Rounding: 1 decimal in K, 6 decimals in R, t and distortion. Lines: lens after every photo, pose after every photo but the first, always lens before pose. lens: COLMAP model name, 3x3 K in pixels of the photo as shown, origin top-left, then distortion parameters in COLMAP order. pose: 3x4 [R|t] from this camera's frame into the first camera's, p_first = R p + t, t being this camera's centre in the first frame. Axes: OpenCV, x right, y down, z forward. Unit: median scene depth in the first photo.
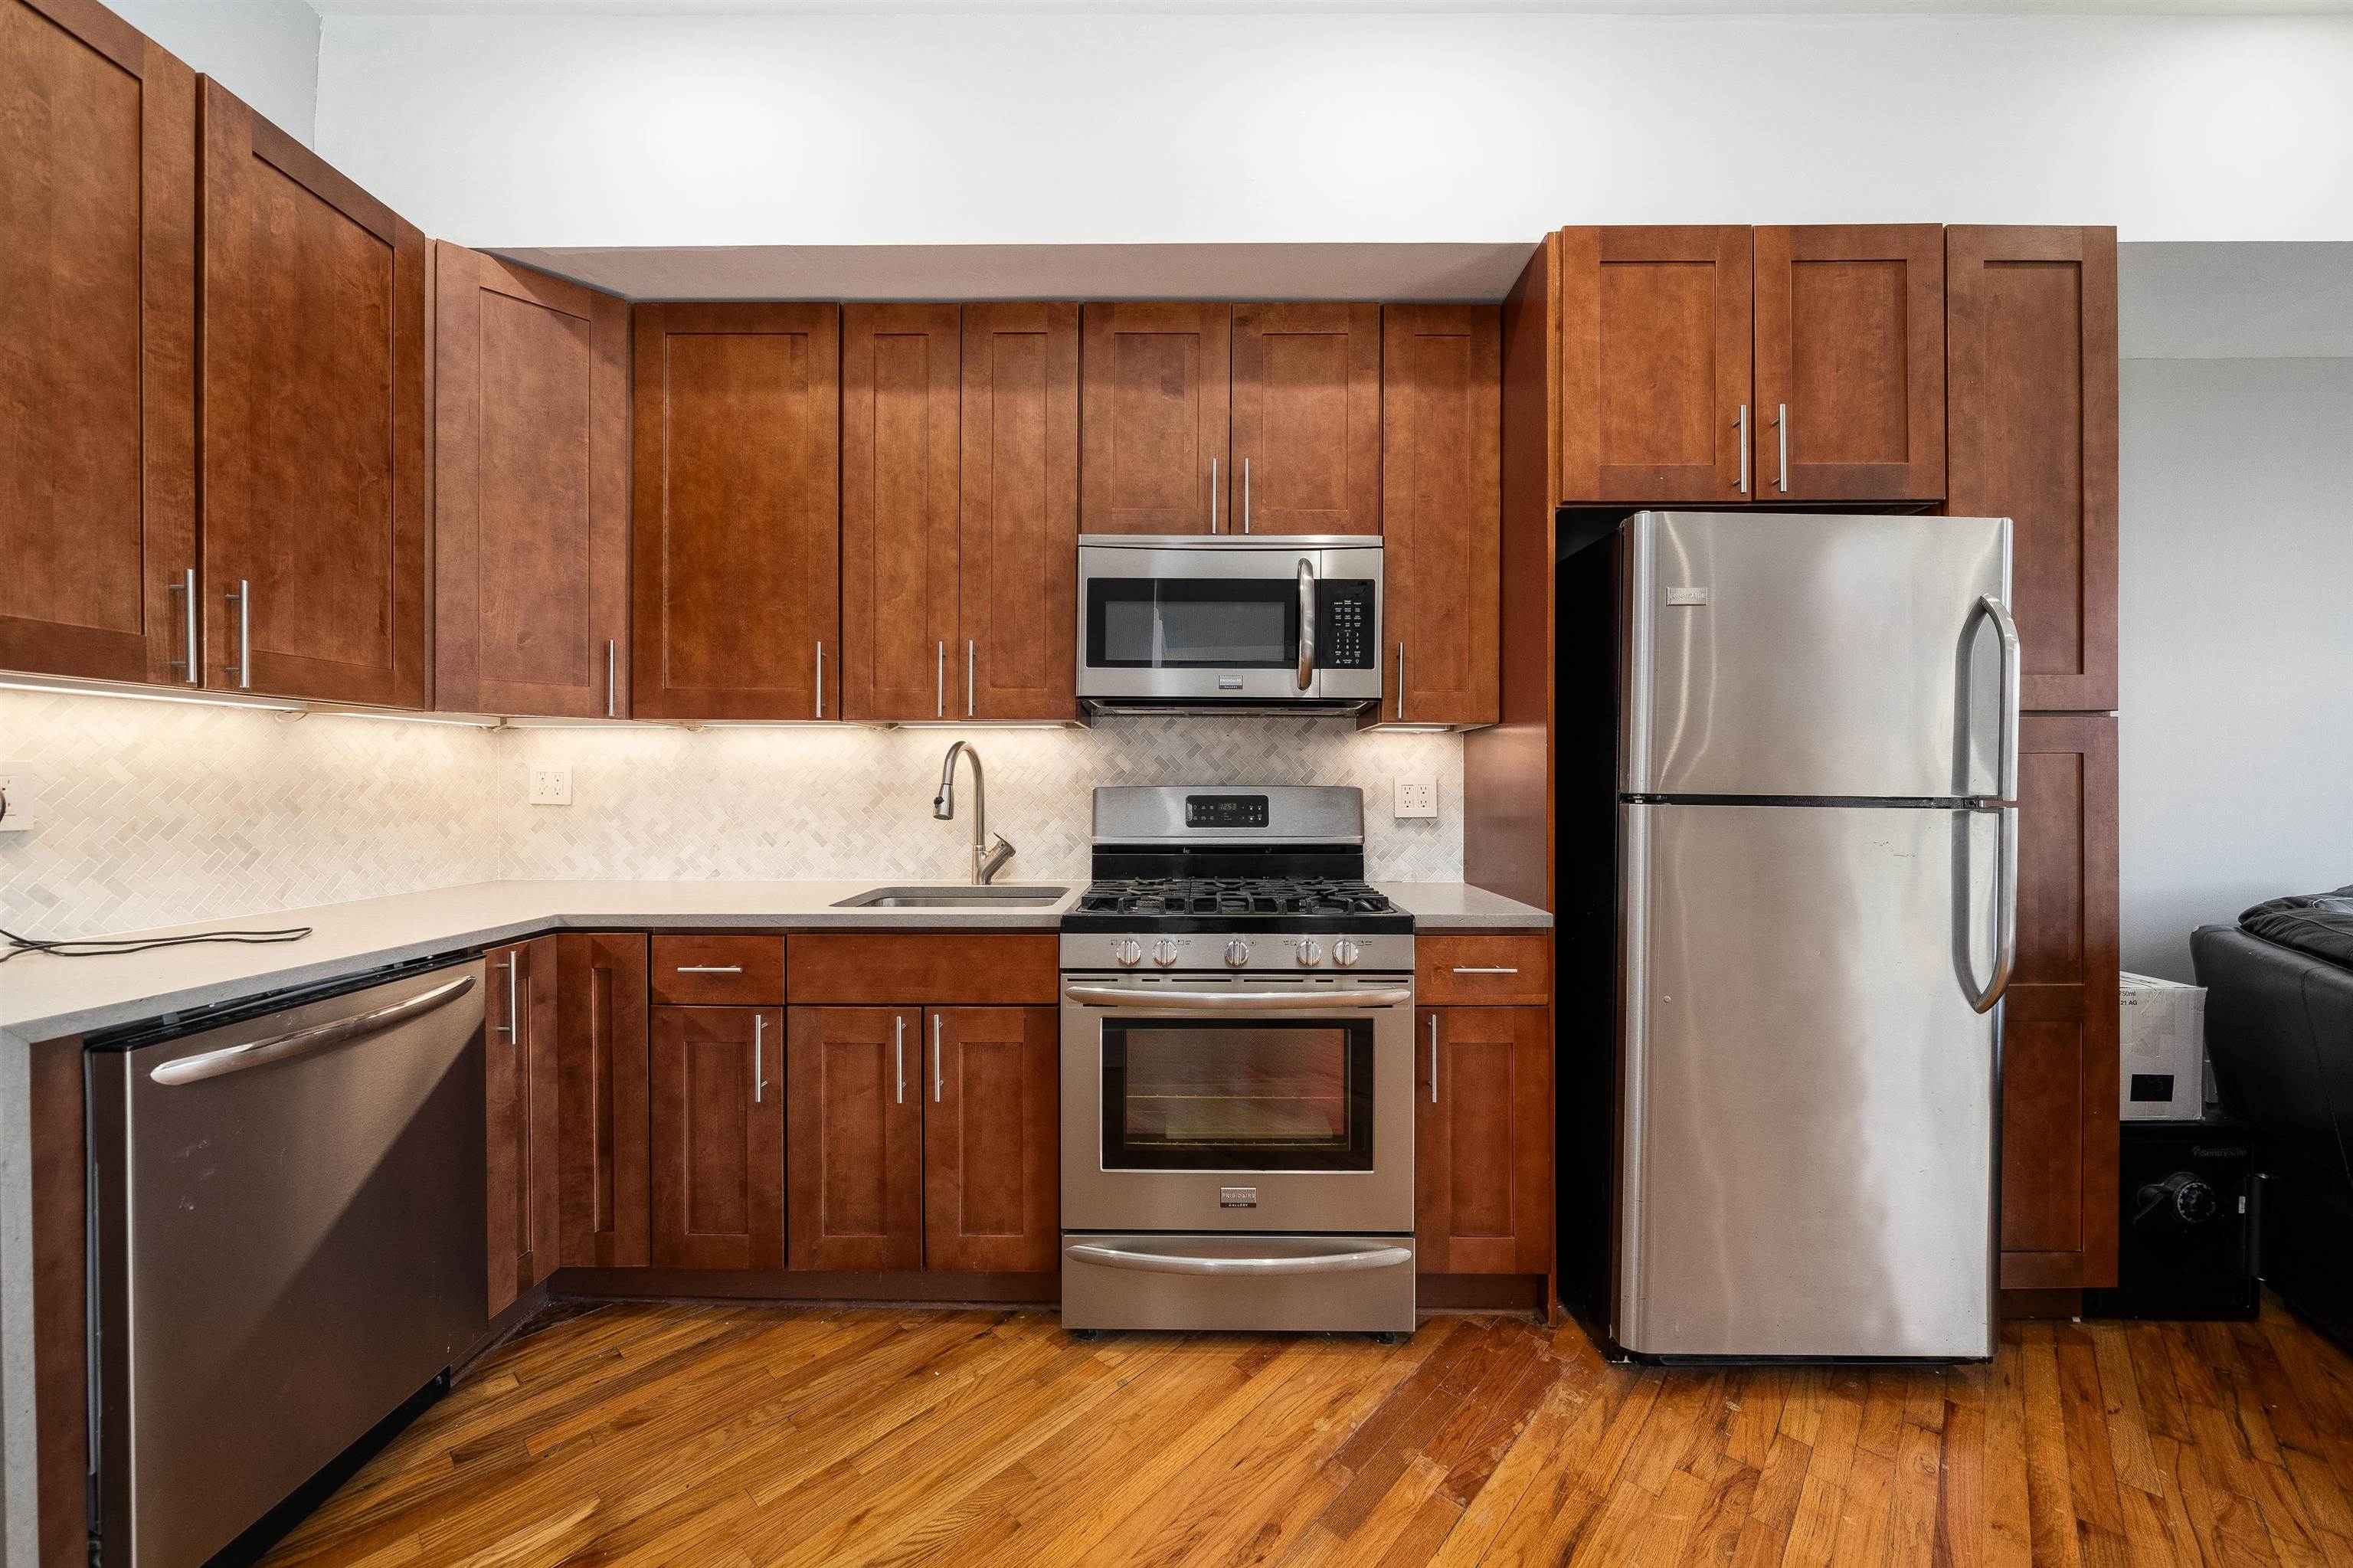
lens RADIAL K [[911.9, 0, 1176.5], [0, 911.9, 784.0], [0, 0, 1]] dist [-0.002490, -0.000056]
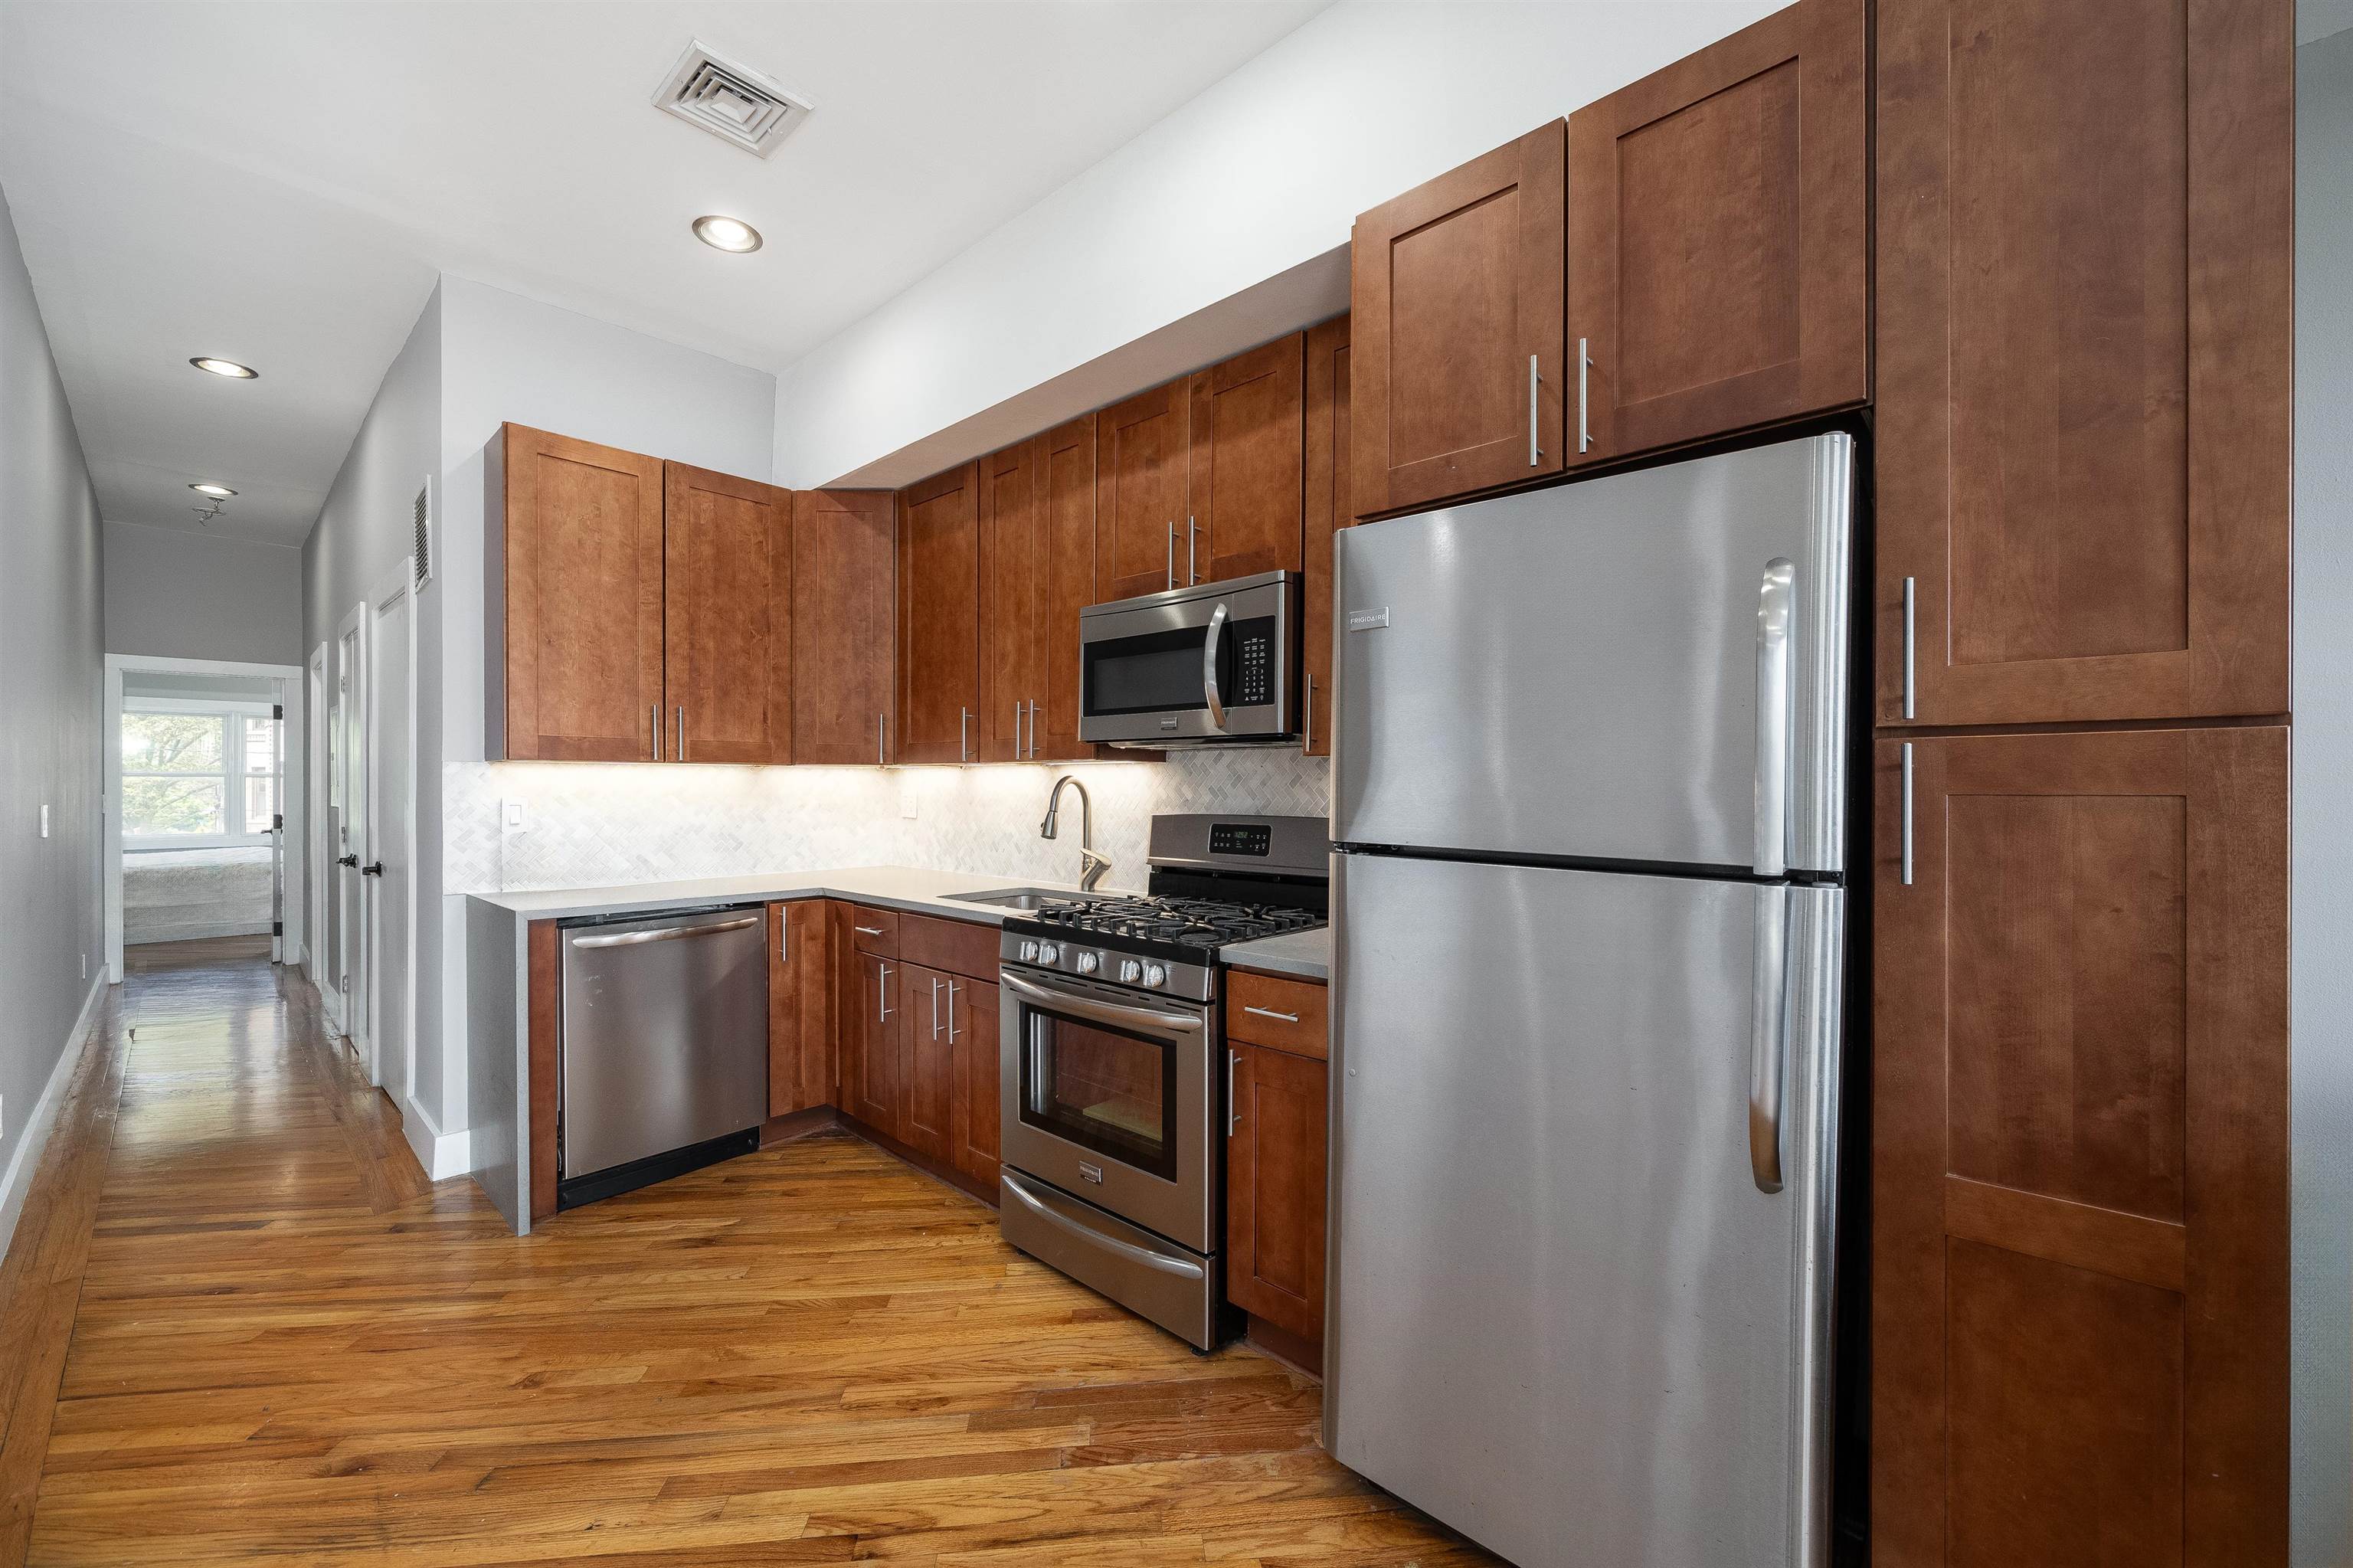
lens RADIAL K [[954.4, 0, 1176.5], [0, 954.4, 784.0], [0, 0, 1]] dist [-0.000787, 0.000031]
pose [[0.728331, -0.001310, -0.685224, 0.948250], [-0.000311, 0.999997, -0.002241, -0.039685], [0.685225, 0.001845, 0.728329, 0.178183]]
